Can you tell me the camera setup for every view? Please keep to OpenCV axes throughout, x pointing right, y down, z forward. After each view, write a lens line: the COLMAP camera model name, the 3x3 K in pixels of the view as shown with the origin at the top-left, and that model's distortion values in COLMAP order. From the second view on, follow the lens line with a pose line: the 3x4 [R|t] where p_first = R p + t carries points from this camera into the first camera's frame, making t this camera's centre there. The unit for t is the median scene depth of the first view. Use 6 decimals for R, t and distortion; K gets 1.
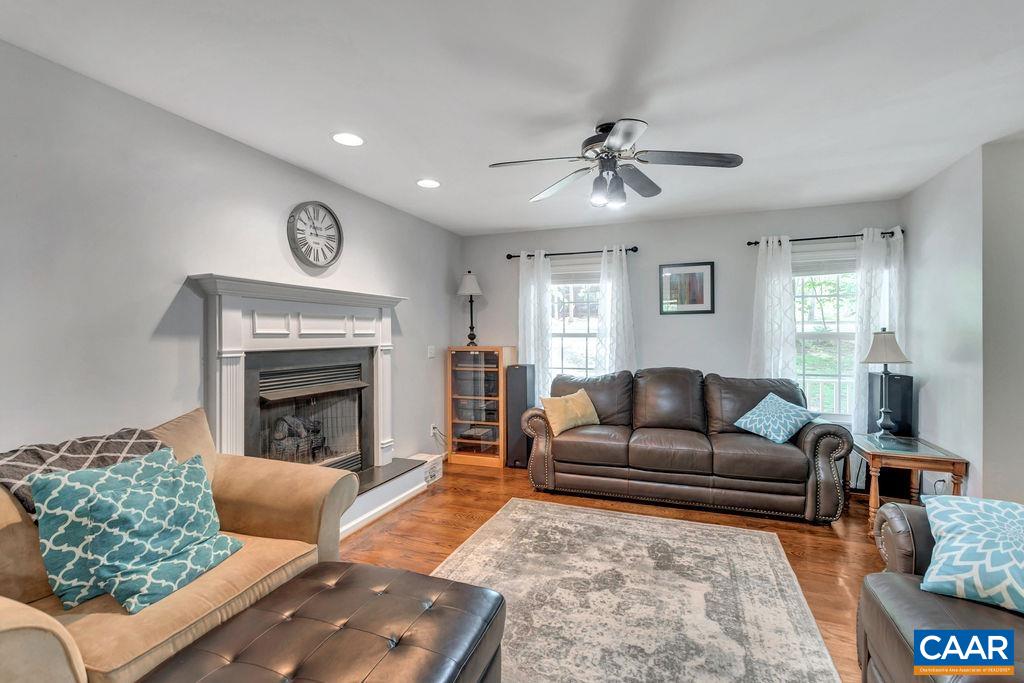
lens RADIAL K [[450.0, 0, 511.4], [0, 450.0, 335.5], [0, 0, 1]] dist [0.003938, 0.000272]
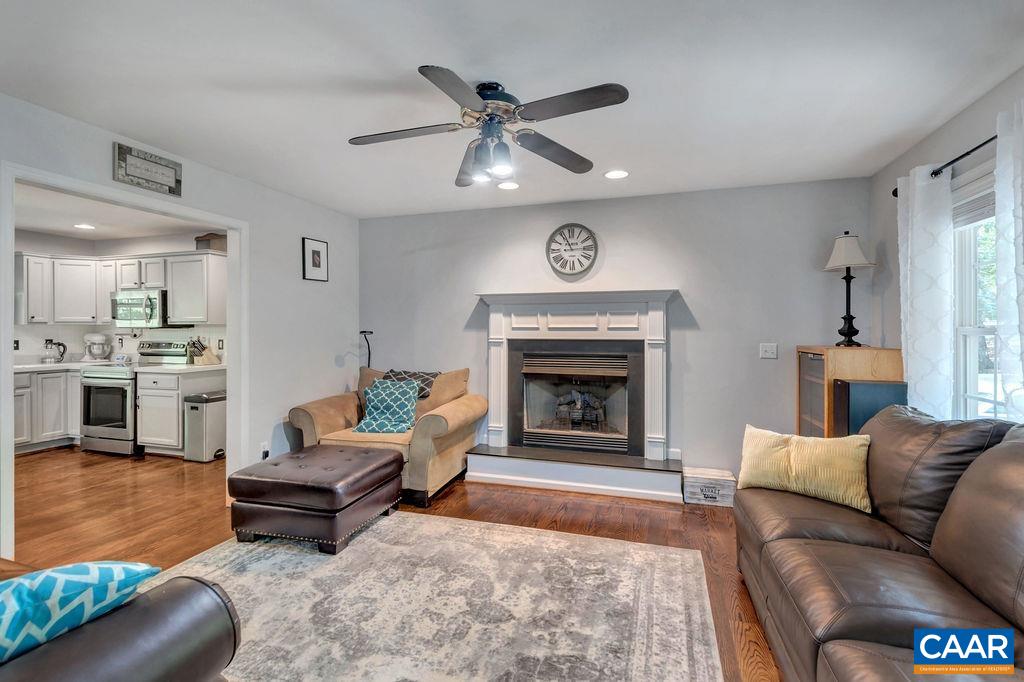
lens RADIAL K [[458.1, 0, 528.9], [0, 458.1, 330.4], [0, 0, 1]] dist [0.004159, 0.000209]
pose [[0.093098, 0.006448, -0.995636, 0.808615], [-0.003246, 0.999976, 0.006172, -0.003214], [0.995652, 0.002657, 0.093117, 0.731788]]
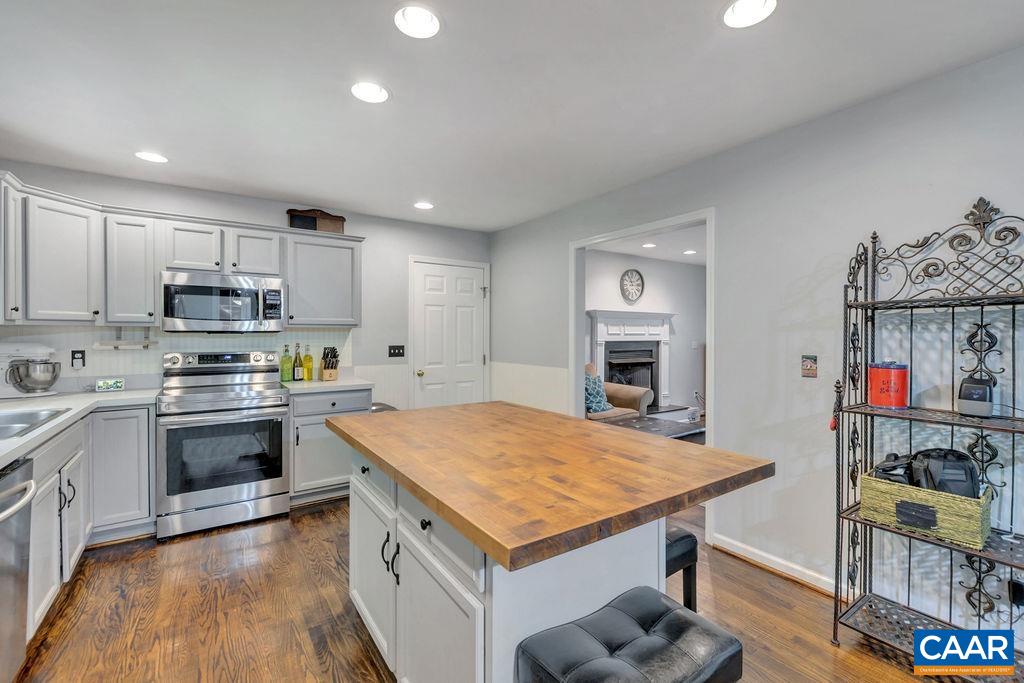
lens RADIAL K [[437.4, 0, 534.7], [0, 437.4, 338.7], [0, 0, 1]] dist [0.000800, 0.000033]
pose [[0.842461, 0.009644, -0.538670, 0.255856], [-0.005624, 0.999943, 0.009106, 0.003665], [0.538727, -0.004642, 0.842467, -0.873438]]
